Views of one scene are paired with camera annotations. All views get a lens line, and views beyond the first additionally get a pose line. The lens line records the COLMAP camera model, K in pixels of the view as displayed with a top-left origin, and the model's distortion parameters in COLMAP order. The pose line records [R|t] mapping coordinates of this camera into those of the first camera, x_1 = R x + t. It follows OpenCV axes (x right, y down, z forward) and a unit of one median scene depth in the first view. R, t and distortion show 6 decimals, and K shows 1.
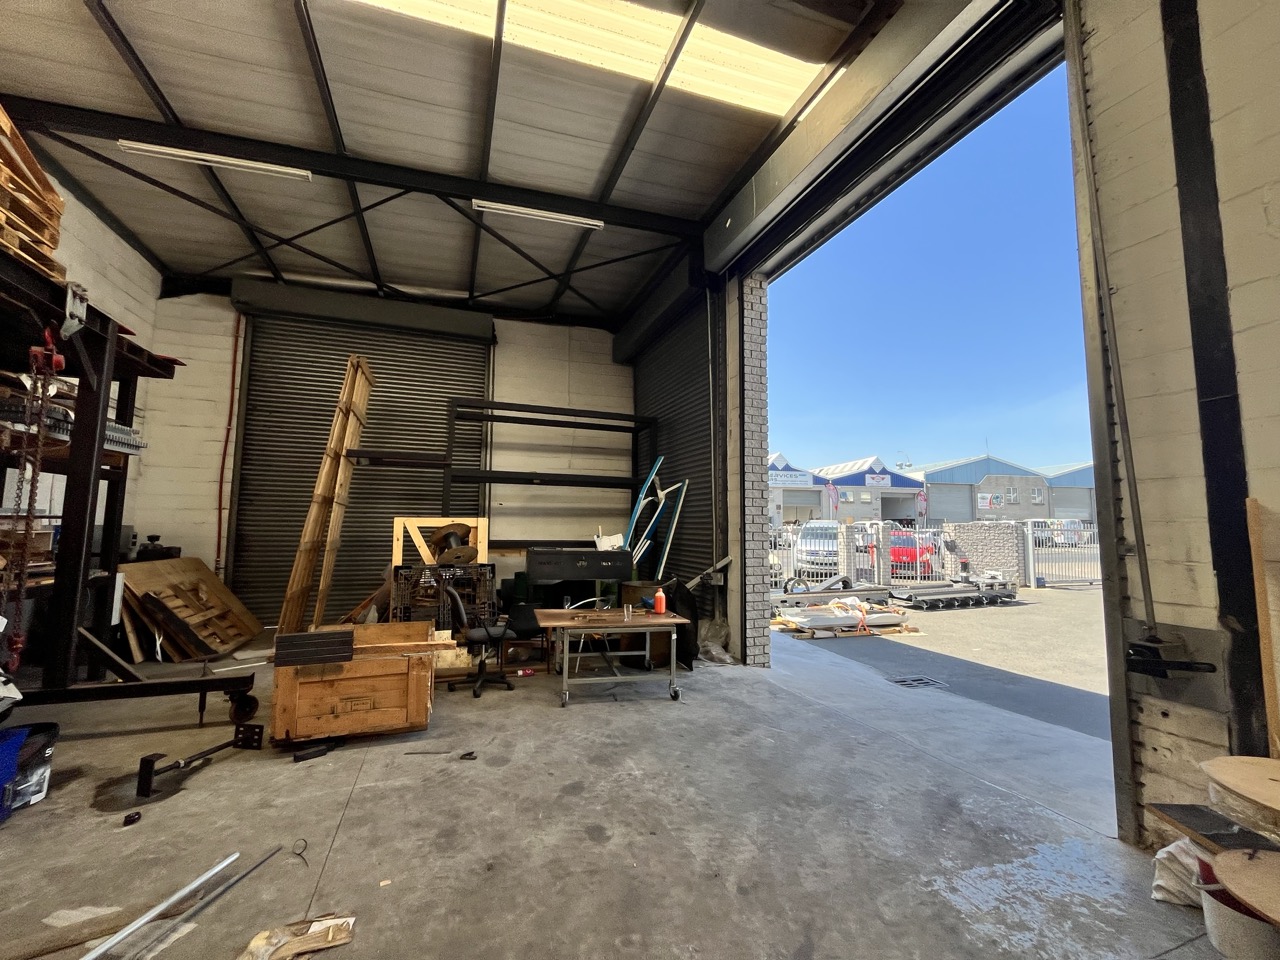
lens RADIAL K [[535.1, 0, 640.0], [0, 535.1, 480.0], [0, 0, 1]] dist [0.000571, 0.000340]
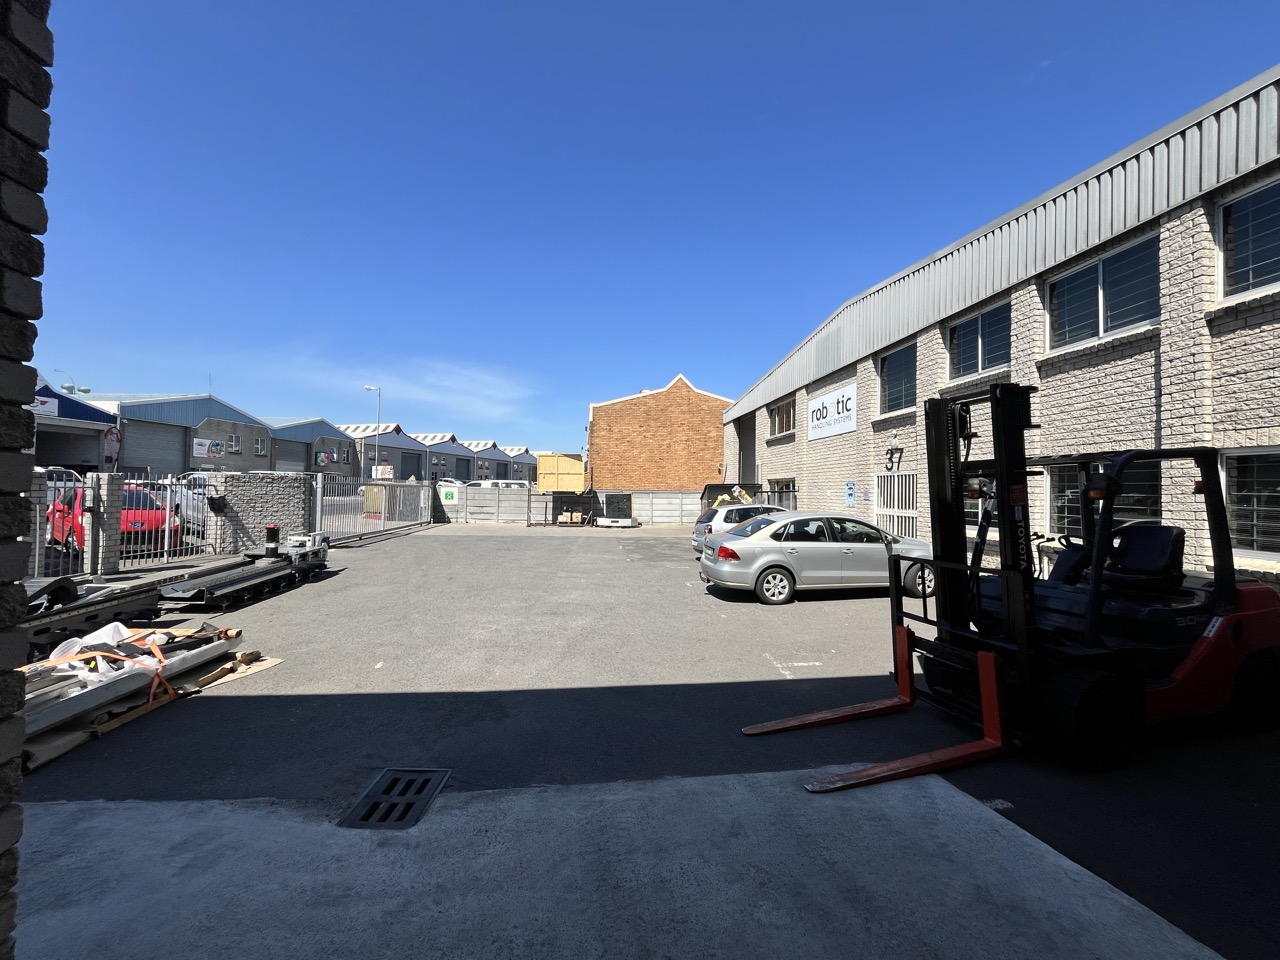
lens RADIAL K [[535.1, 0, 640.0], [0, 535.1, 480.0], [0, 0, 1]] dist [0.000571, 0.000340]
pose [[0.266371, 0.014173, 0.963766, 0.043044], [-0.099226, 0.994983, 0.012792, 0.026941], [-0.958750, -0.099038, 0.266441, 0.286342]]
